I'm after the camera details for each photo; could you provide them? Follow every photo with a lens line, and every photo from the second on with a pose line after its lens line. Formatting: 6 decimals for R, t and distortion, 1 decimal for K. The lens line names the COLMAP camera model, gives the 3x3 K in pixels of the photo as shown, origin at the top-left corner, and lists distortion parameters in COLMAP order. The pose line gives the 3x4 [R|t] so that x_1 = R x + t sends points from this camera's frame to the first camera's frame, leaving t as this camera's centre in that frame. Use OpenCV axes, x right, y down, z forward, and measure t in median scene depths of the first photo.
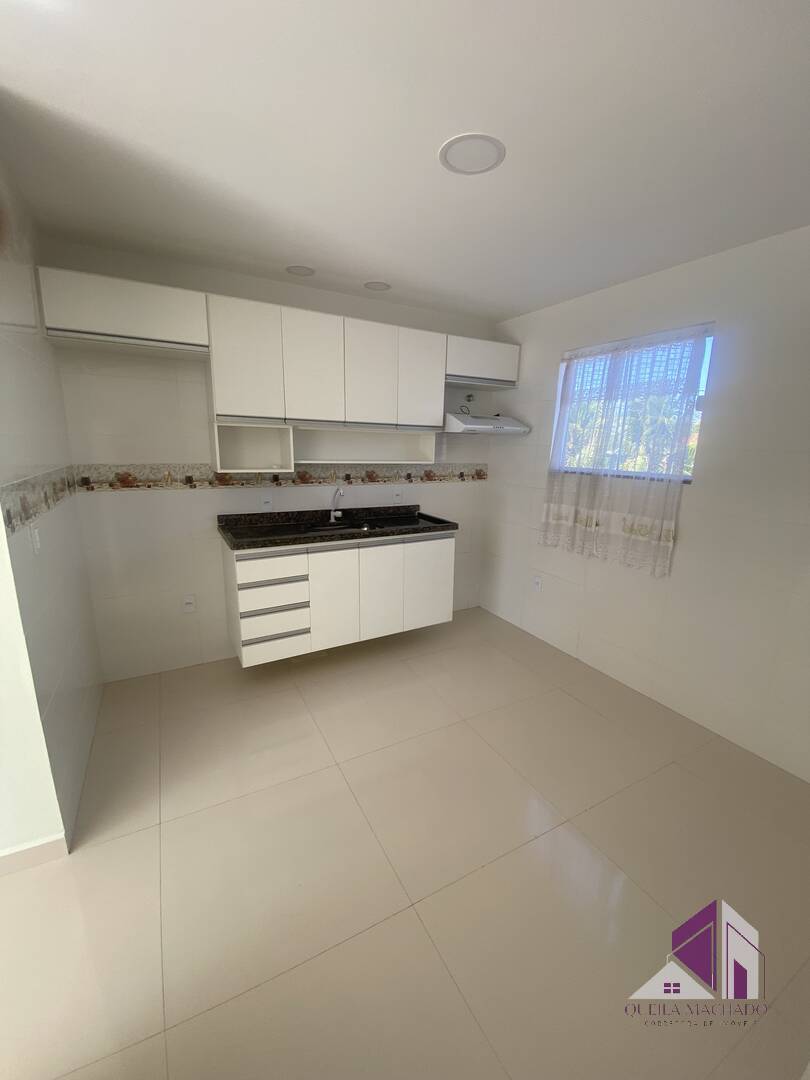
lens RADIAL K [[441.4, 0, 408.6], [0, 441.4, 537.5], [0, 0, 1]] dist [0.054860, -0.030768]
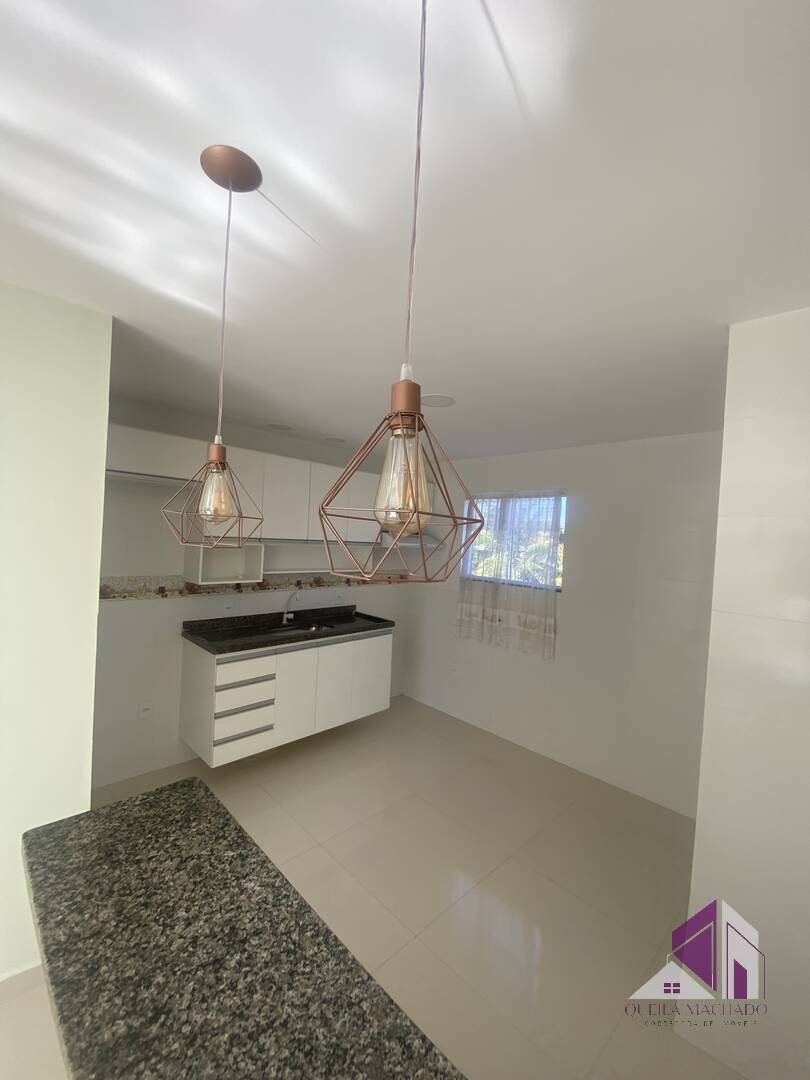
lens RADIAL K [[441.4, 0, 408.6], [0, 441.4, 537.5], [0, 0, 1]] dist [0.054860, -0.030768]
pose [[0.962887, 0.025267, 0.268719, -0.195677], [0.027999, 0.980886, -0.192560, -0.025388], [-0.268448, 0.192938, 0.943775, -0.212980]]
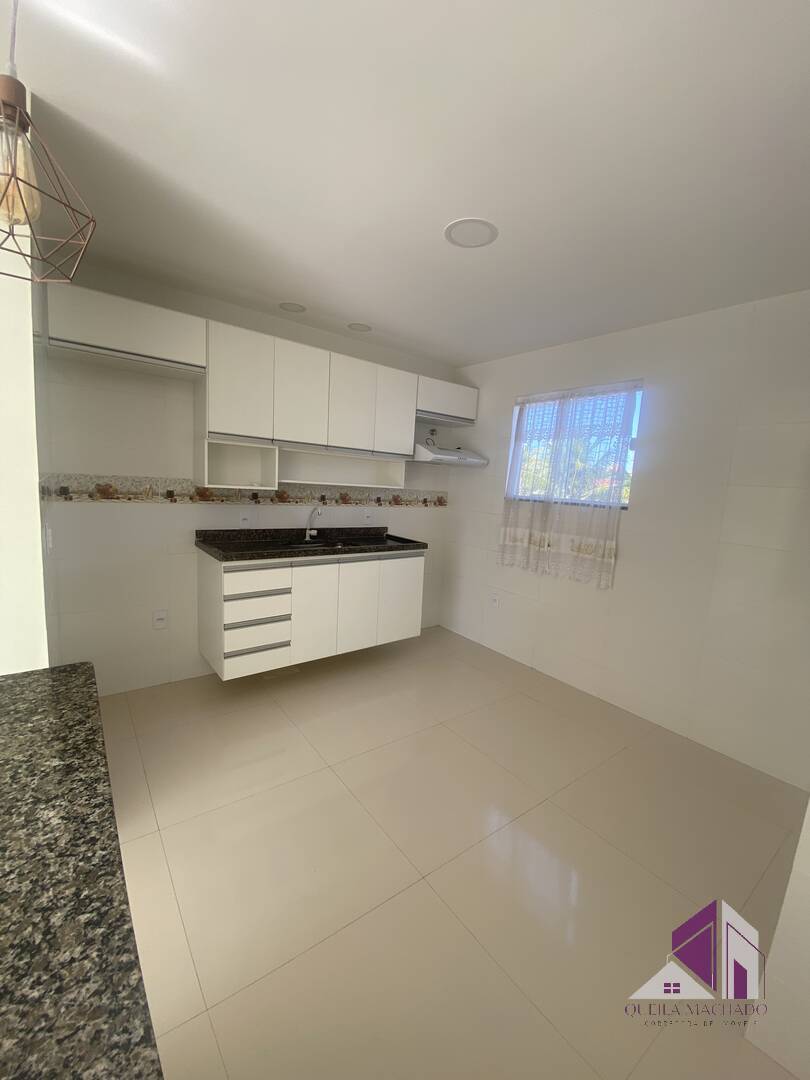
lens RADIAL K [[441.4, 0, 408.6], [0, 441.4, 537.5], [0, 0, 1]] dist [0.054860, -0.030768]
pose [[0.988125, 0.017708, 0.152631, -0.106147], [-0.005530, 0.996792, -0.079842, 0.043819], [-0.153556, 0.078050, 0.985053, -0.065270]]
